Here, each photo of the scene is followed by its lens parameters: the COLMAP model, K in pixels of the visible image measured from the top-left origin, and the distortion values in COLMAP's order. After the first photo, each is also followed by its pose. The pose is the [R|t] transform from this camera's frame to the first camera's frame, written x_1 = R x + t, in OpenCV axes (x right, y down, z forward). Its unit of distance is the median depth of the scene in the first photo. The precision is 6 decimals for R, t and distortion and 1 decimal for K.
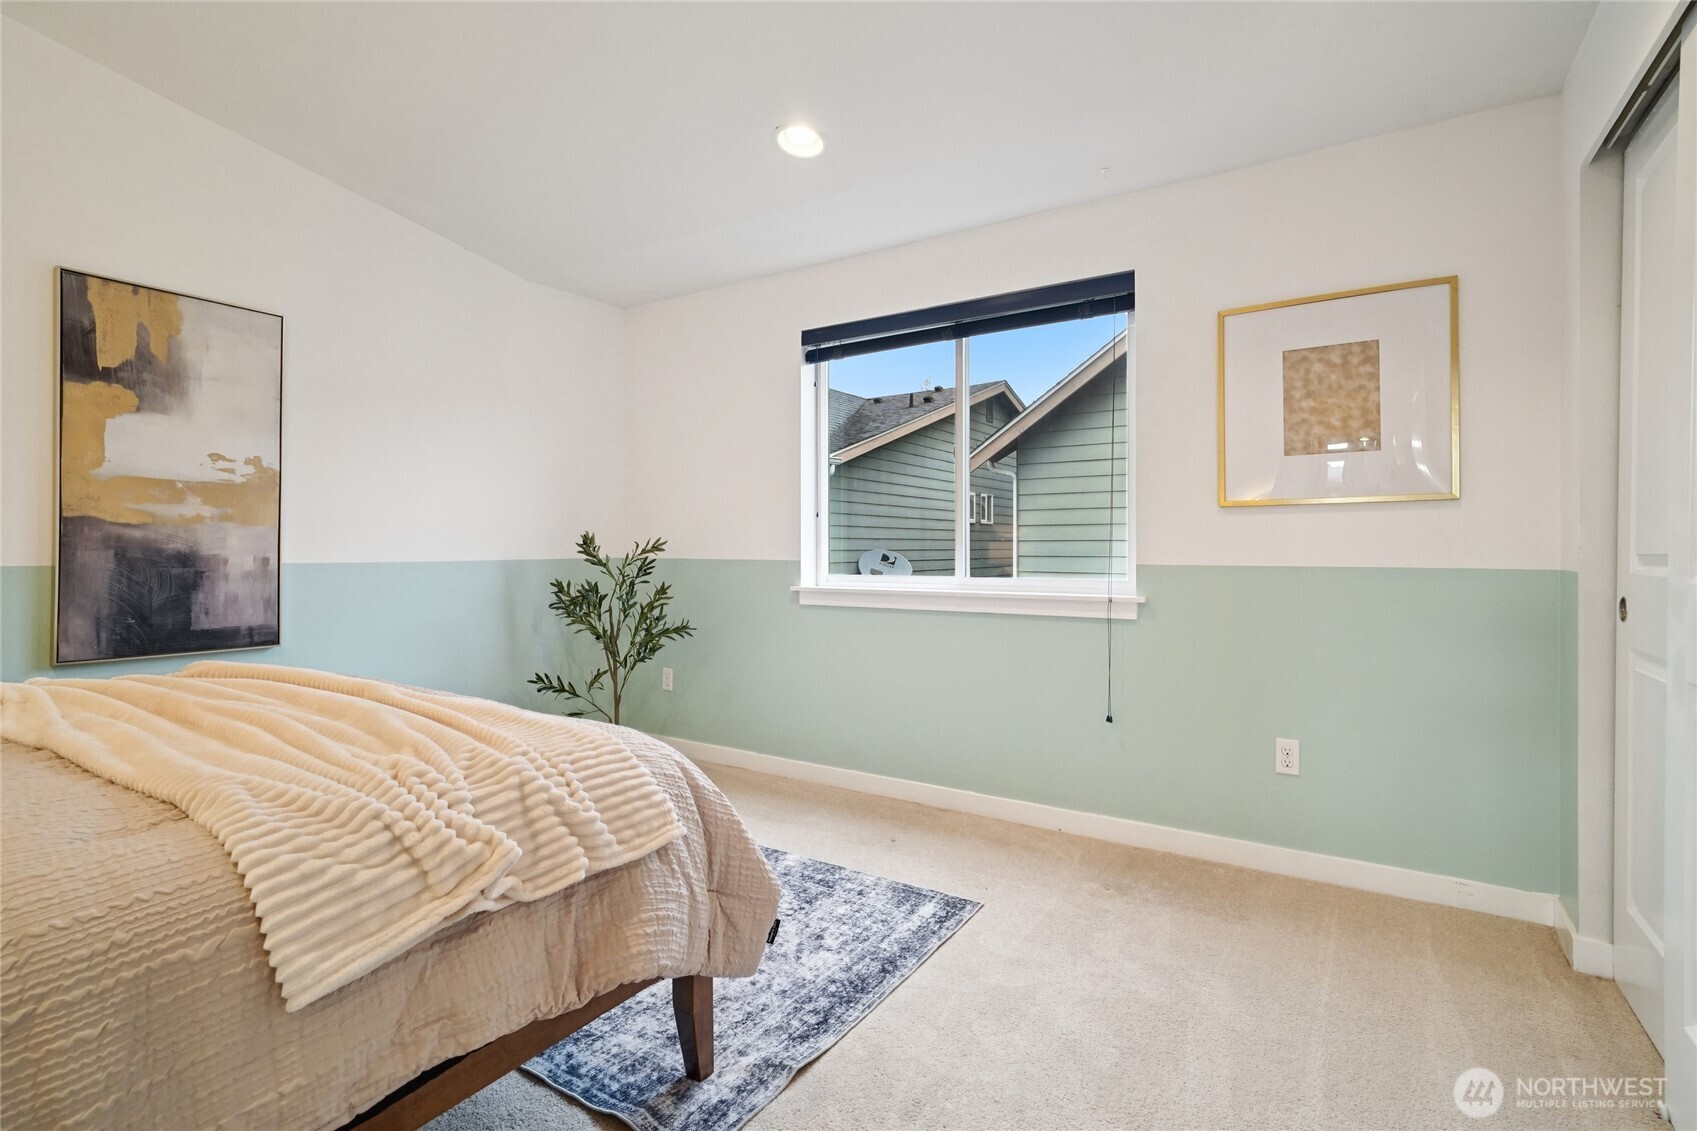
lens RADIAL K [[802.7, 0, 855.4], [0, 802.7, 564.1], [0, 0, 1]] dist [-0.020800, 0.010969]
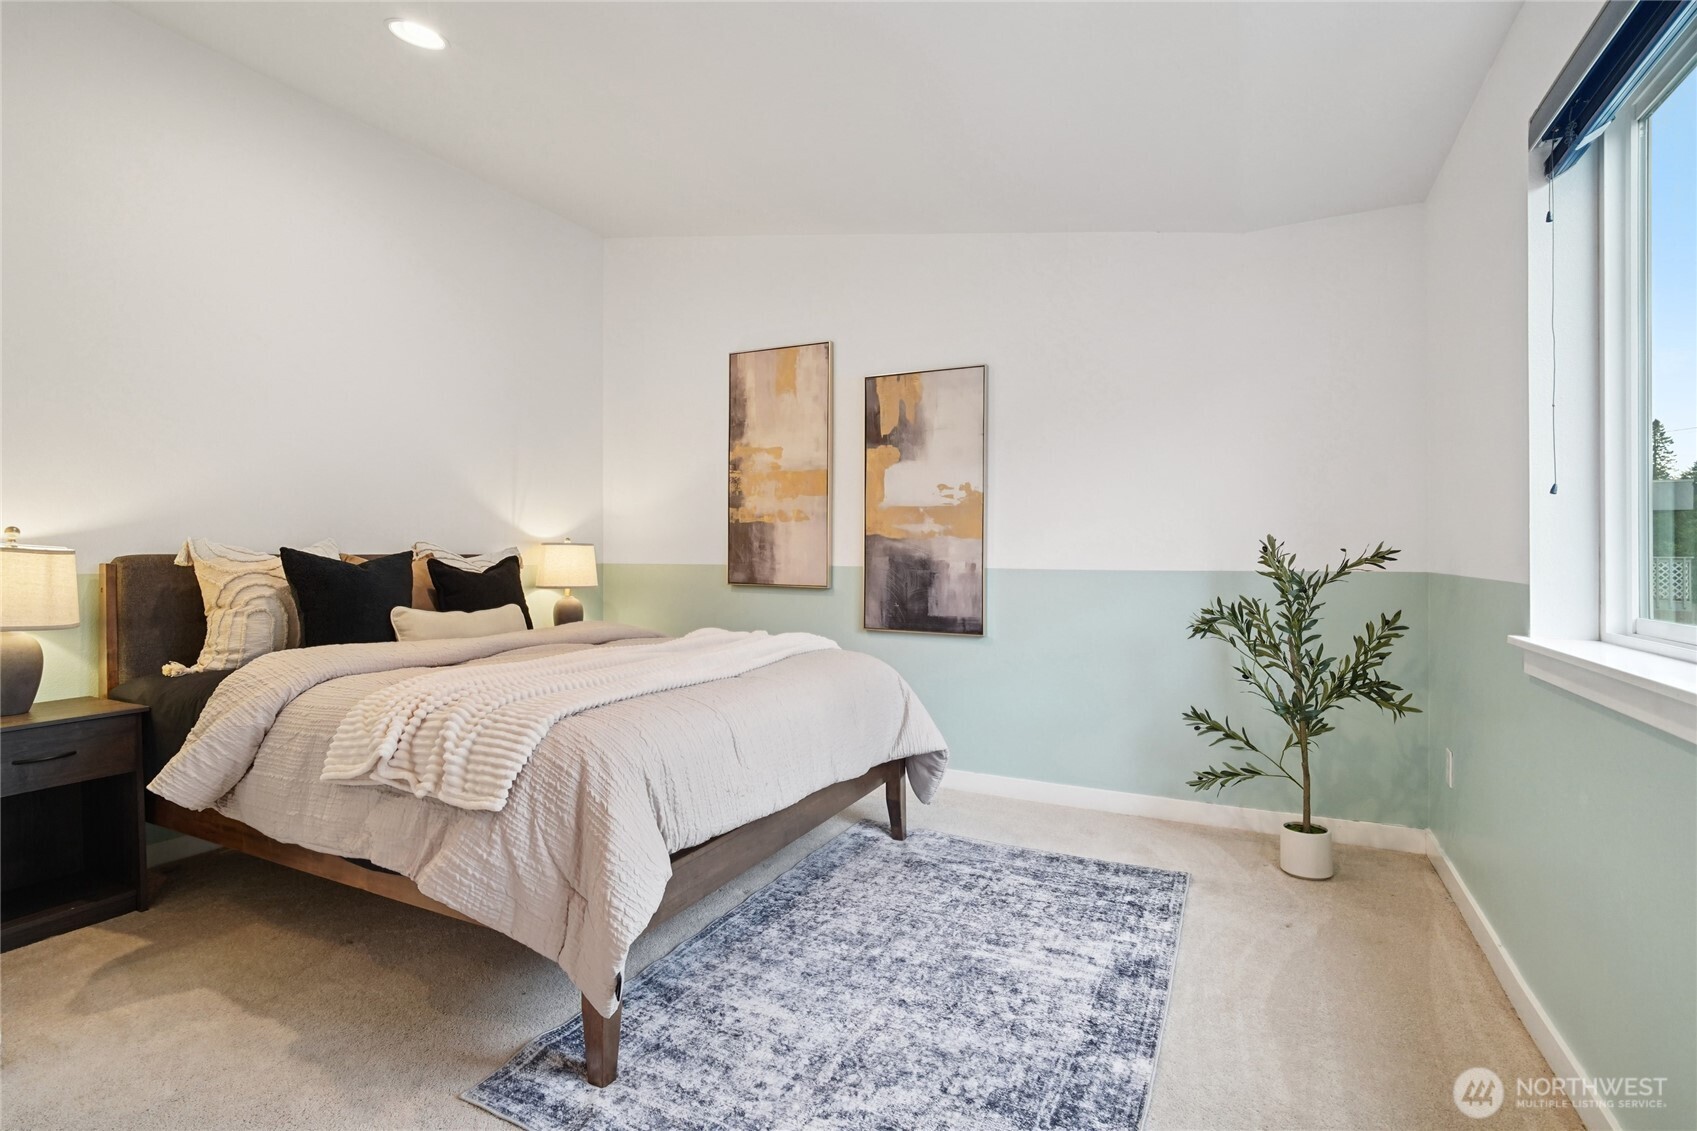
lens RADIAL K [[802.7, 0, 859.9], [0, 802.7, 551.5], [0, 0, 1]] dist [-0.020800, 0.010969]
pose [[0.116496, -0.000186, -0.993191, 0.483645], [-0.023041, 0.999730, -0.002890, -0.019386], [0.992924, 0.023220, 0.116460, 0.682337]]
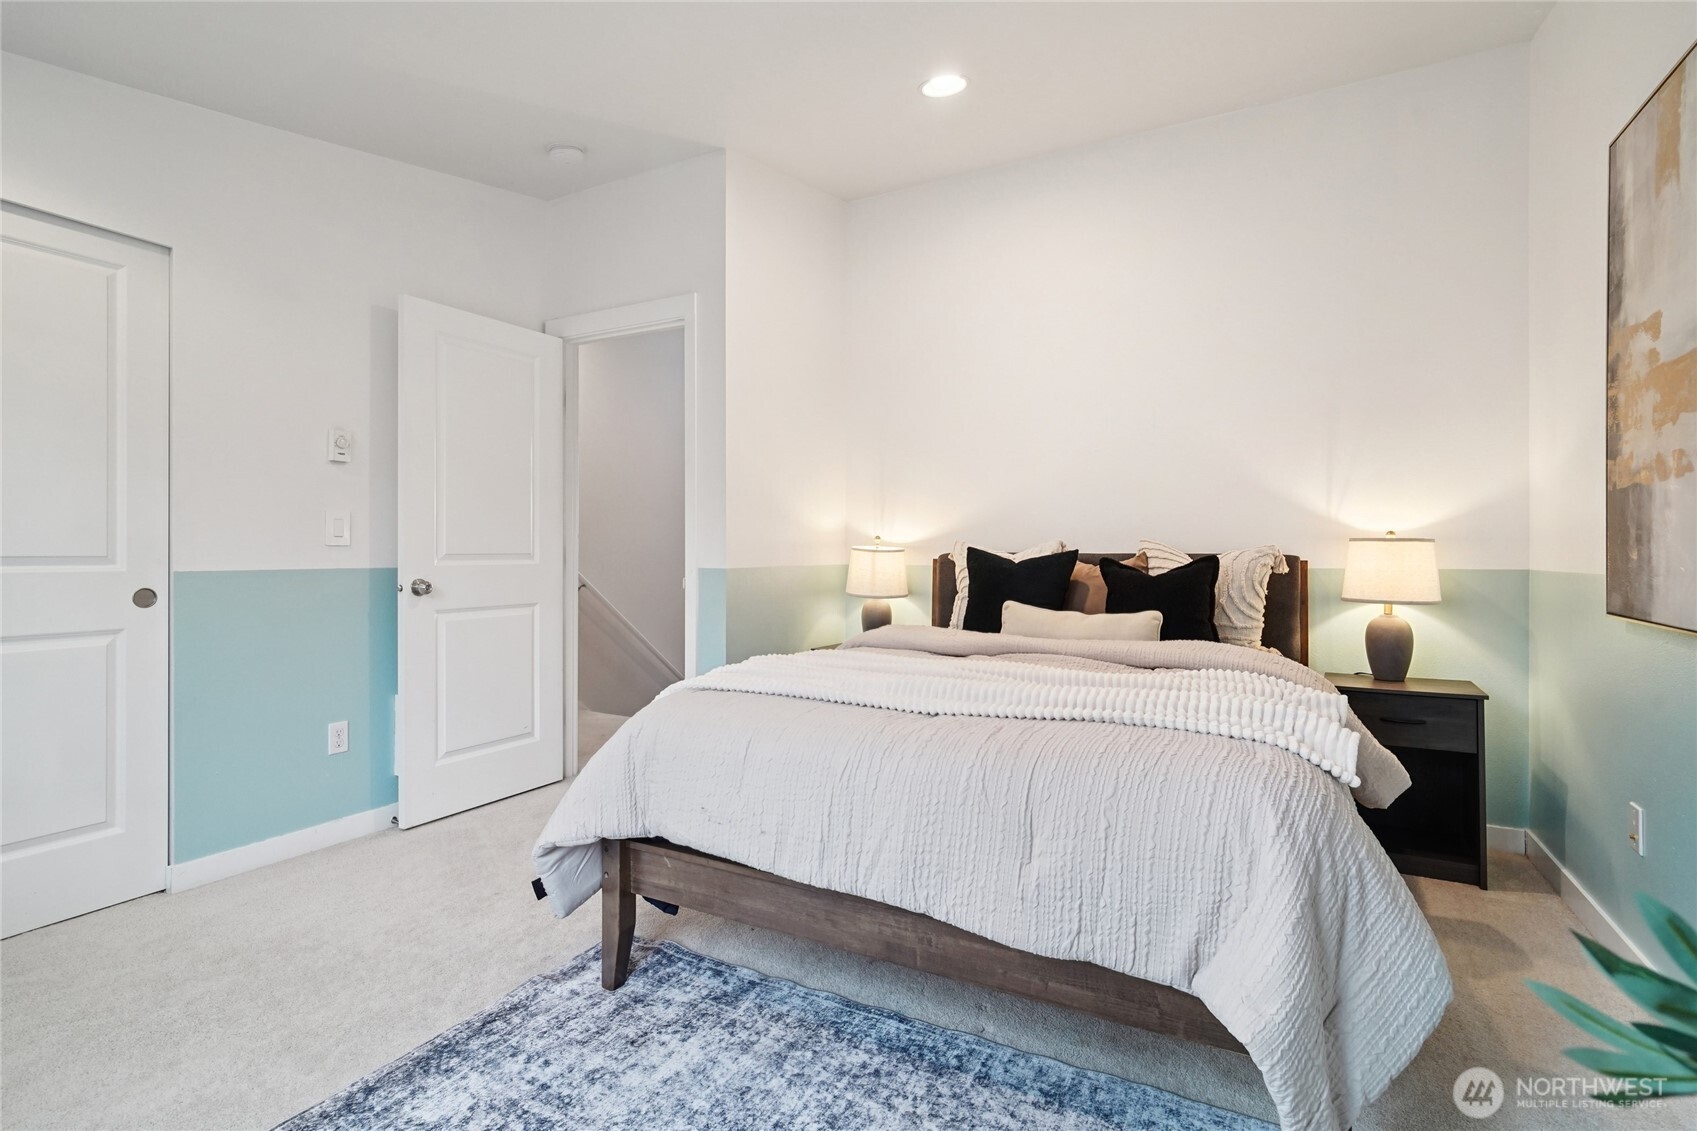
lens RADIAL K [[802.7, 0, 852.0], [0, 802.7, 561.7], [0, 0, 1]] dist [-0.020800, 0.010969]
pose [[-0.996967, -0.001979, -0.077806, -0.264967], [-0.004336, 0.999536, 0.030138, -0.025882], [0.077711, 0.030384, -0.996513, 1.274354]]
